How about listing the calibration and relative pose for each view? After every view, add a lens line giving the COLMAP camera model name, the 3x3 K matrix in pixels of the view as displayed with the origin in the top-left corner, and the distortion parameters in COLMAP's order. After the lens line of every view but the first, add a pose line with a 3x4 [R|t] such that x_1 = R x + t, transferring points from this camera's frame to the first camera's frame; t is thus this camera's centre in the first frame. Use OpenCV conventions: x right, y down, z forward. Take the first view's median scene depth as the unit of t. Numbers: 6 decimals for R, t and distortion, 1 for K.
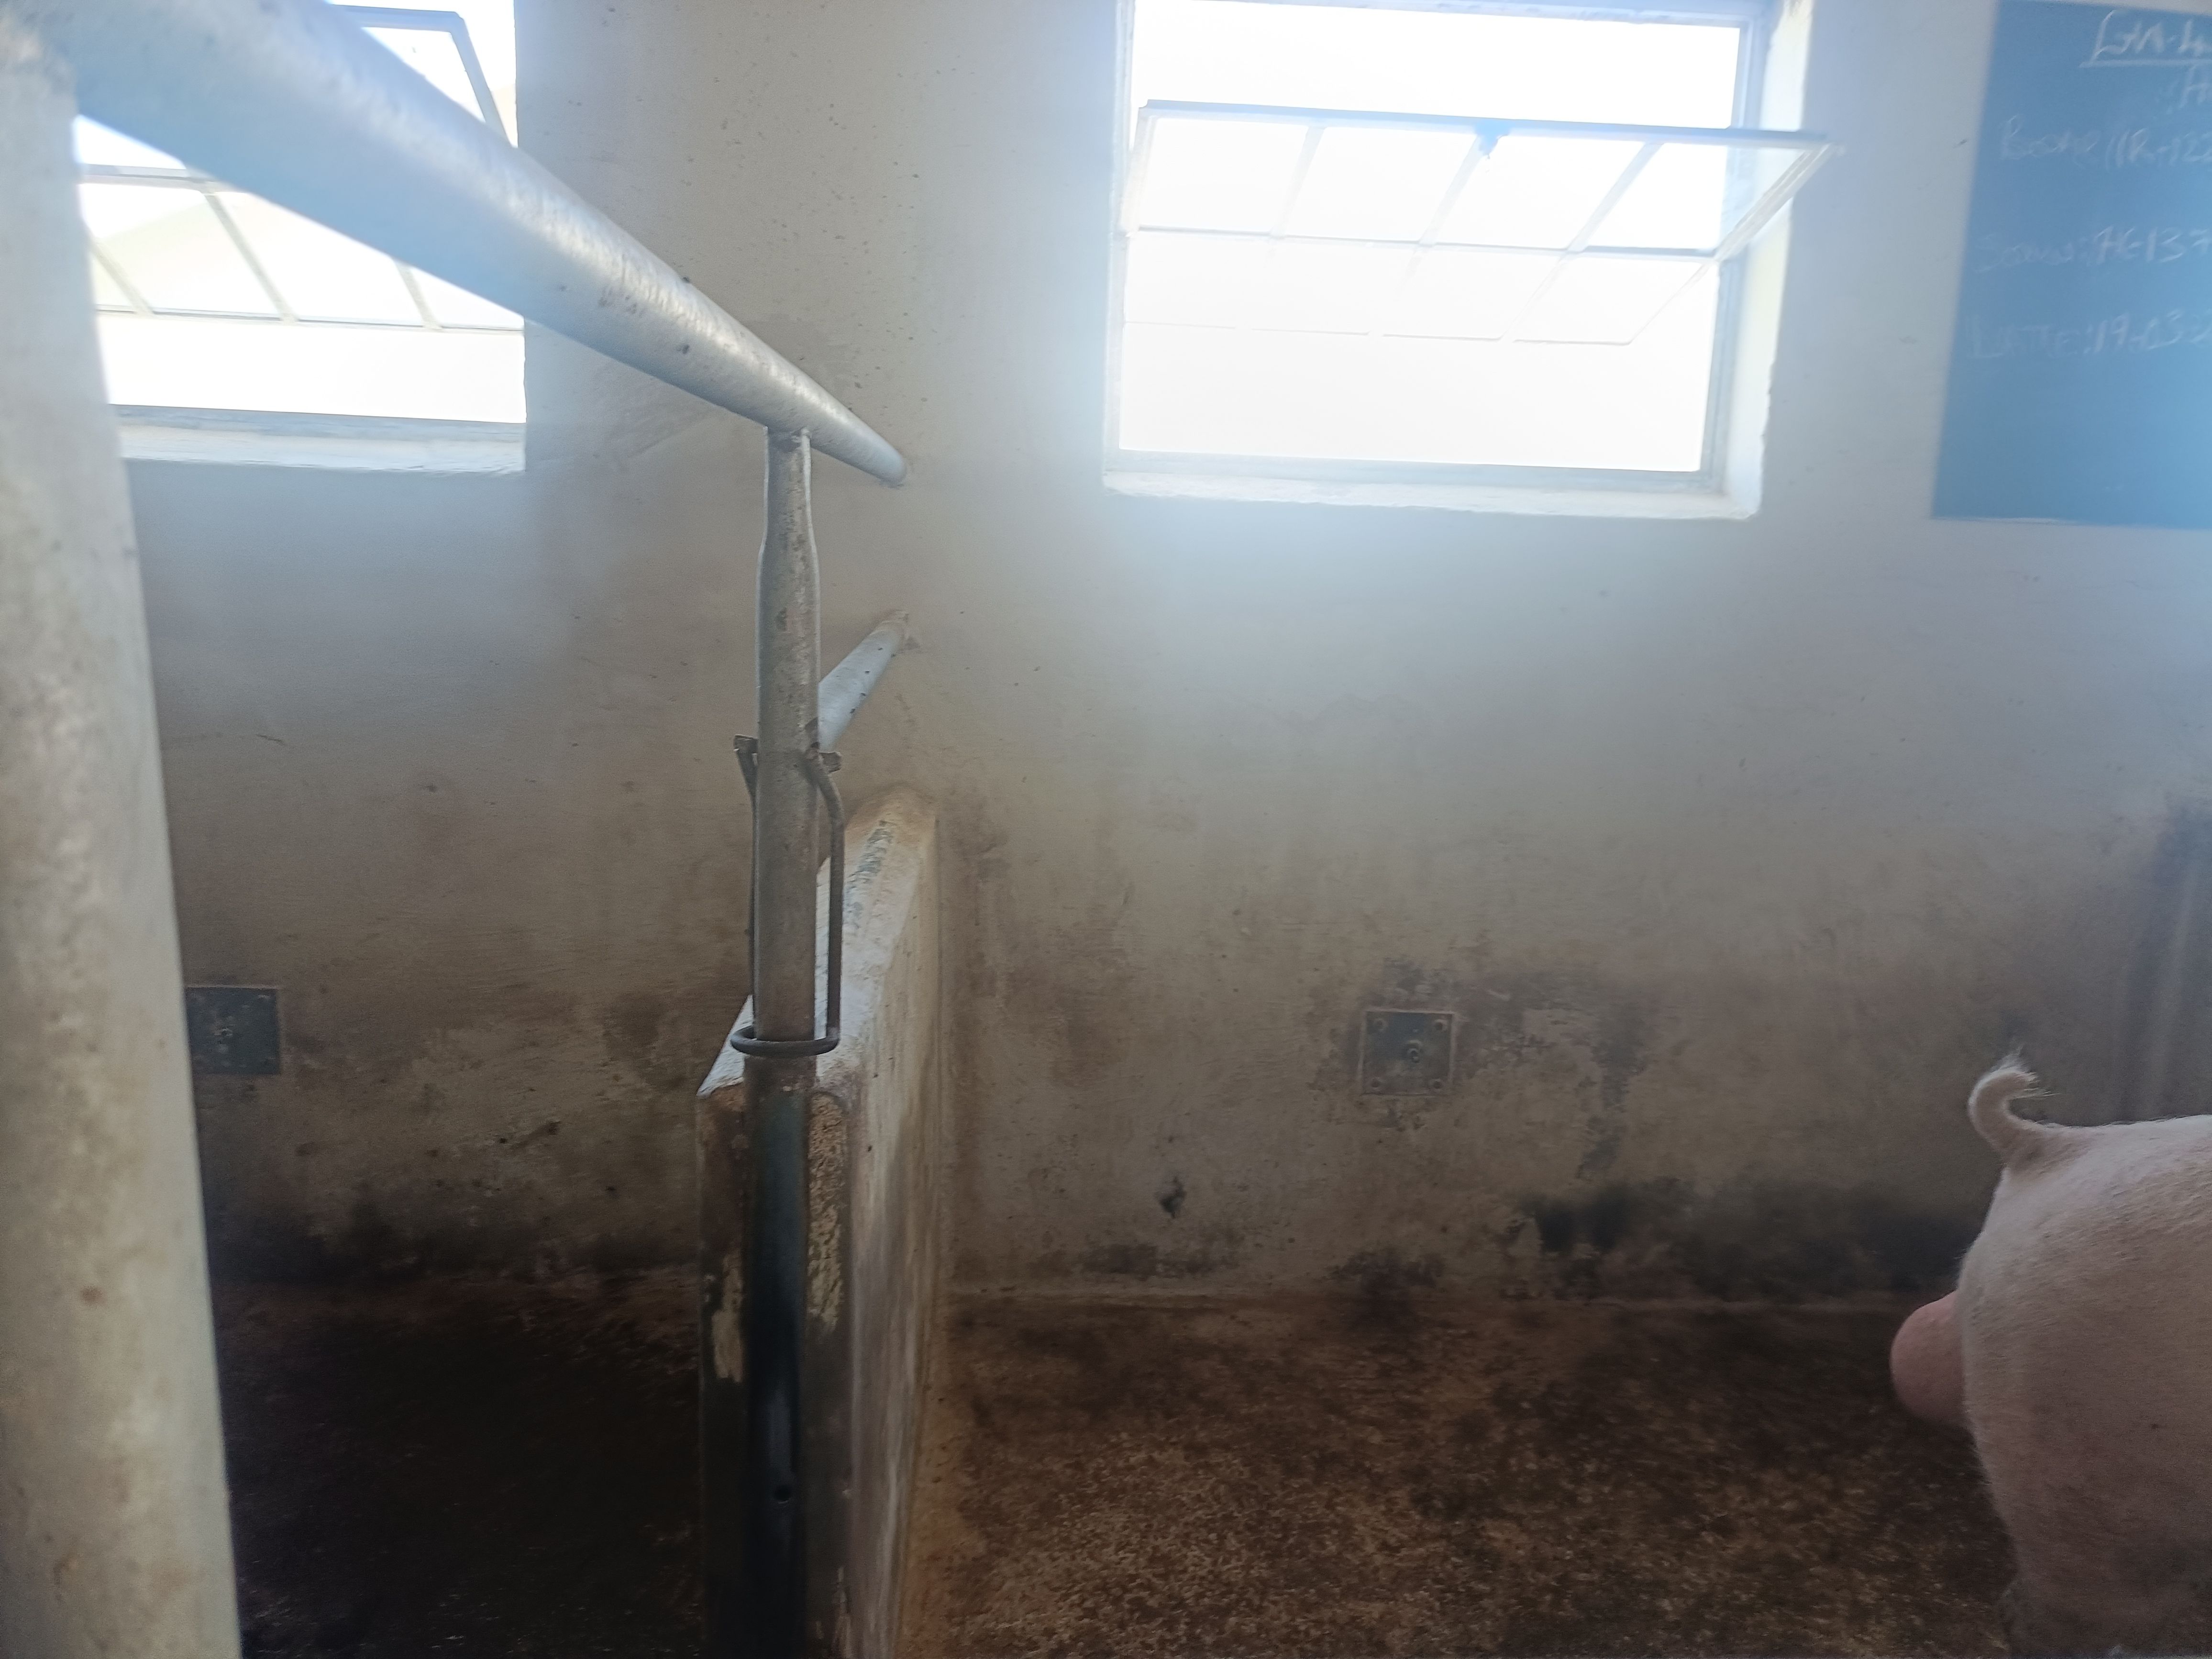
lens RADIAL K [[1615.2, 0, 1091.3], [0, 1615.2, 826.0], [0, 0, 1]] dist [0.005928, 0.005694]
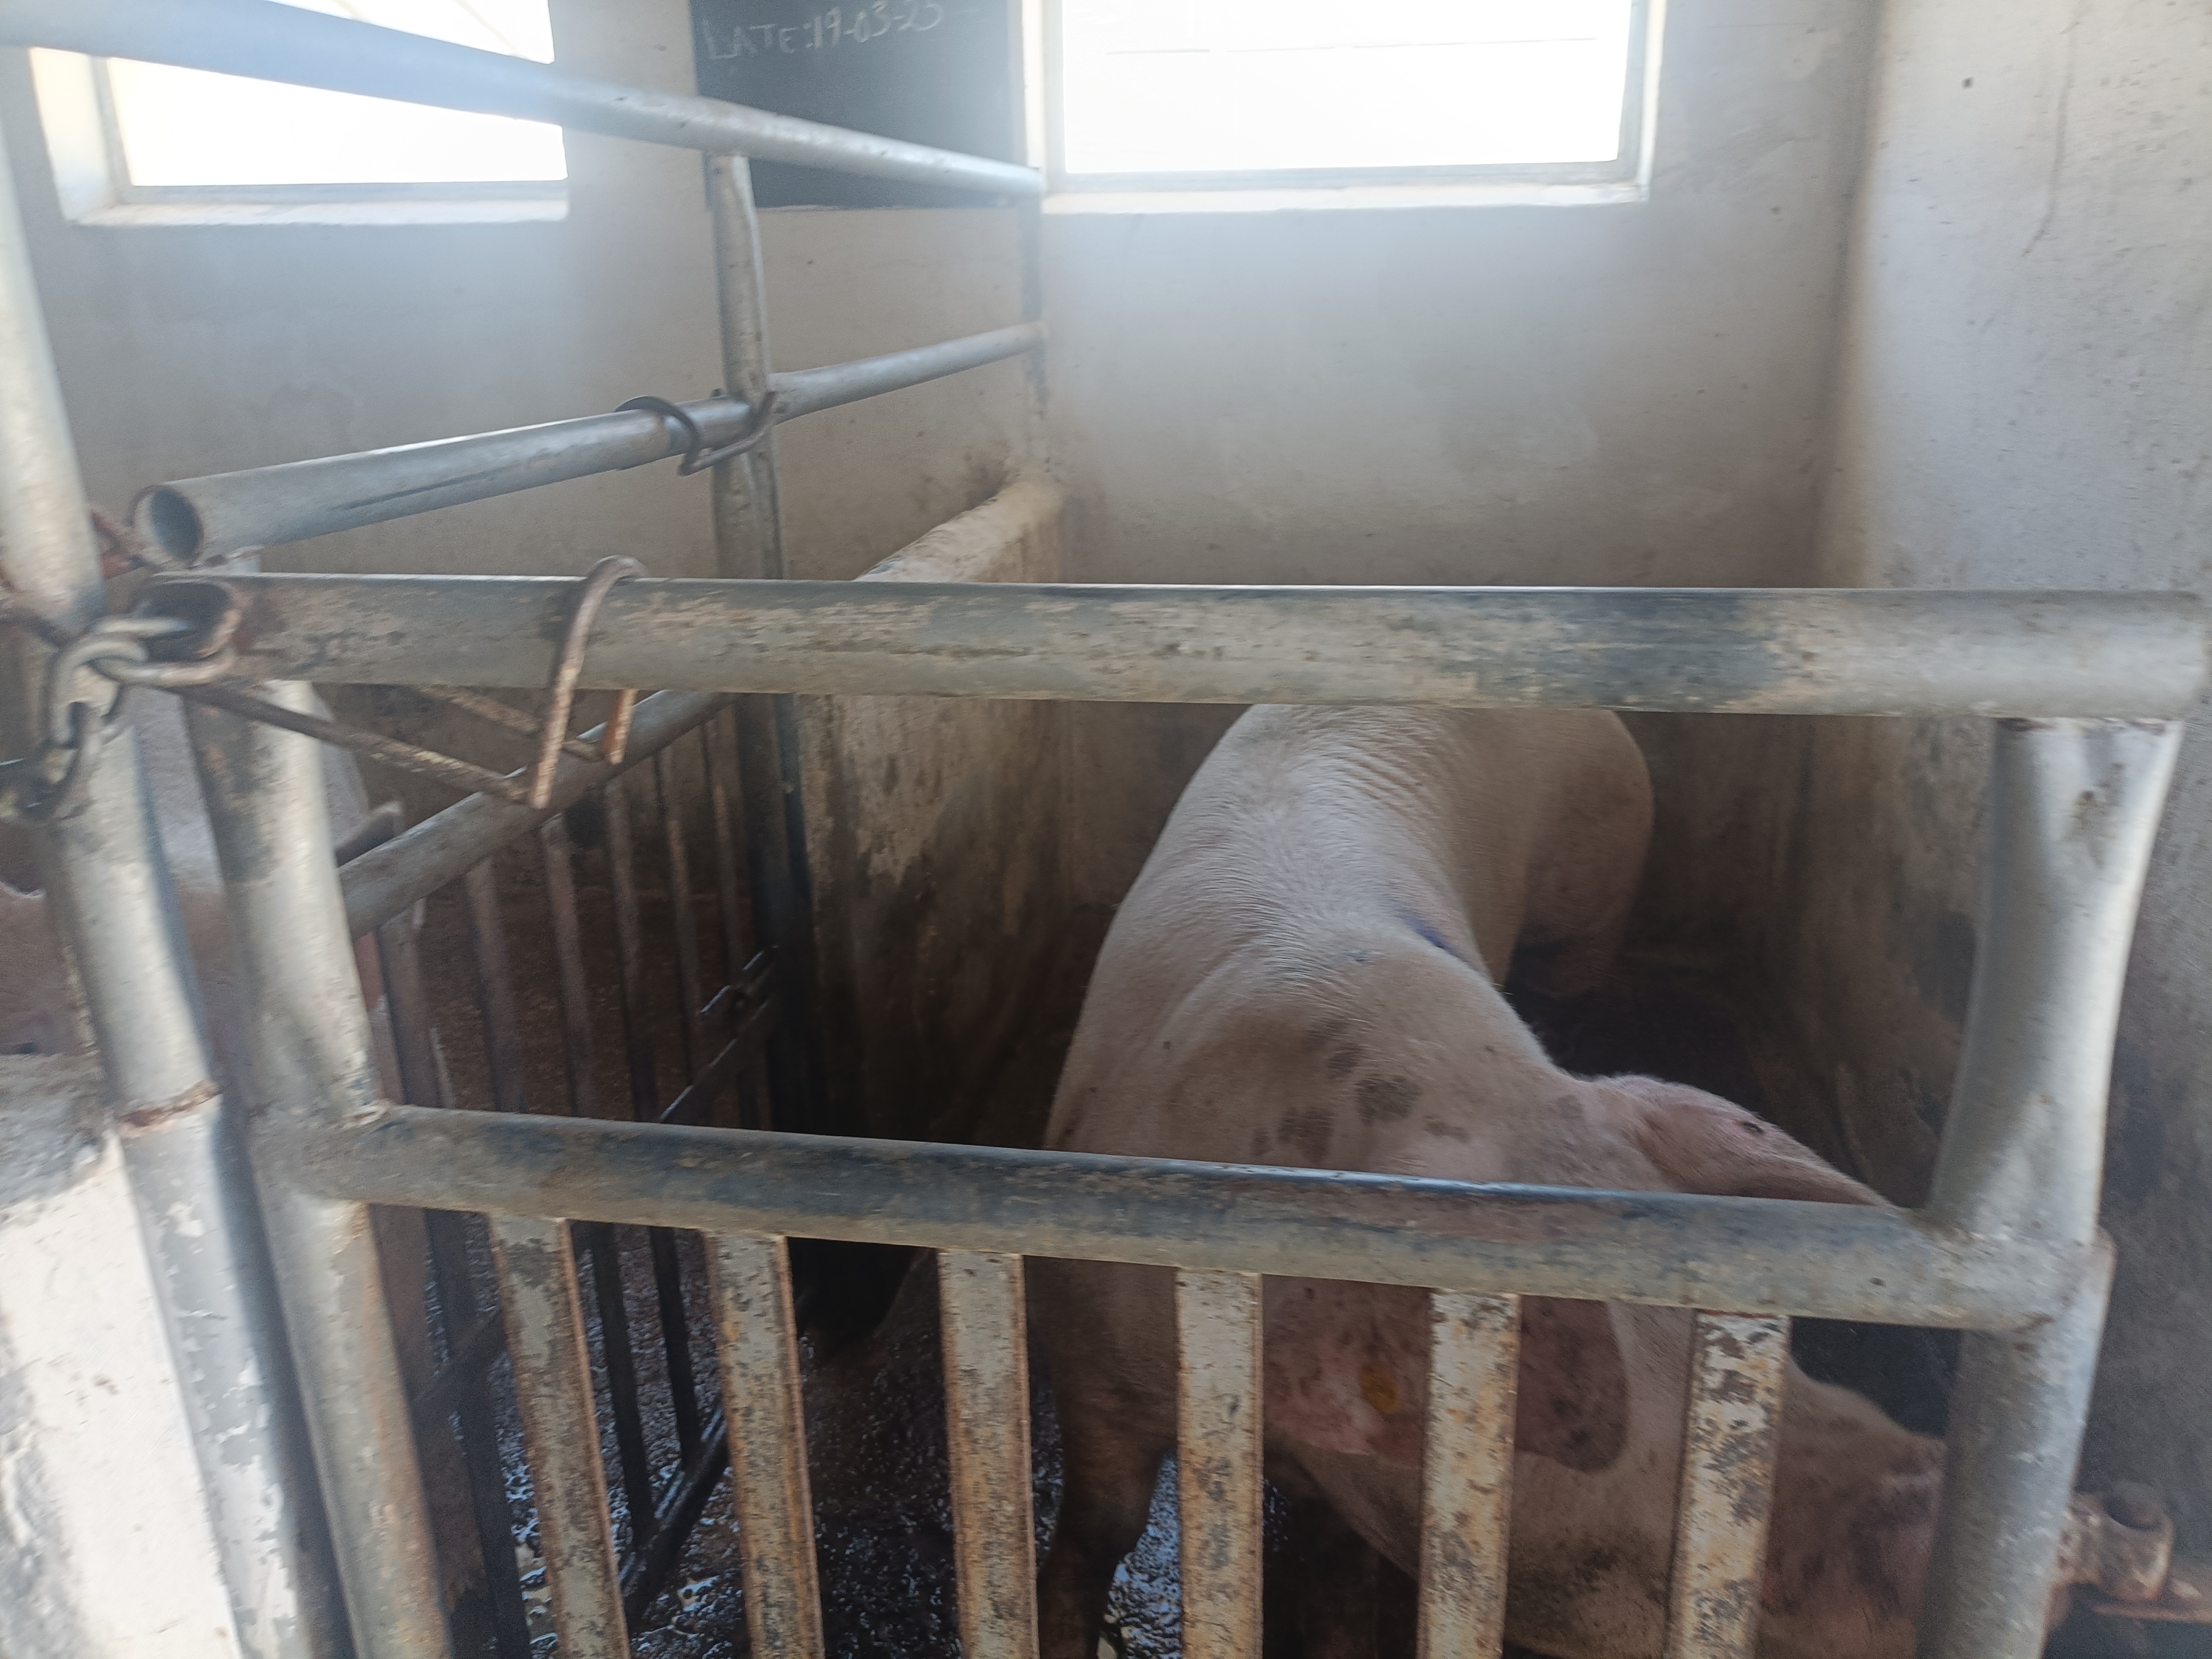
lens RADIAL K [[1615.2, 0, 1091.3], [0, 1615.2, 826.0], [0, 0, 1]] dist [0.005928, 0.005694]
pose [[0.976009, 0.027954, -0.215927, 1.056750], [0.004980, 0.988598, 0.150494, 0.069754], [0.217672, -0.147959, 0.964742, -0.108674]]
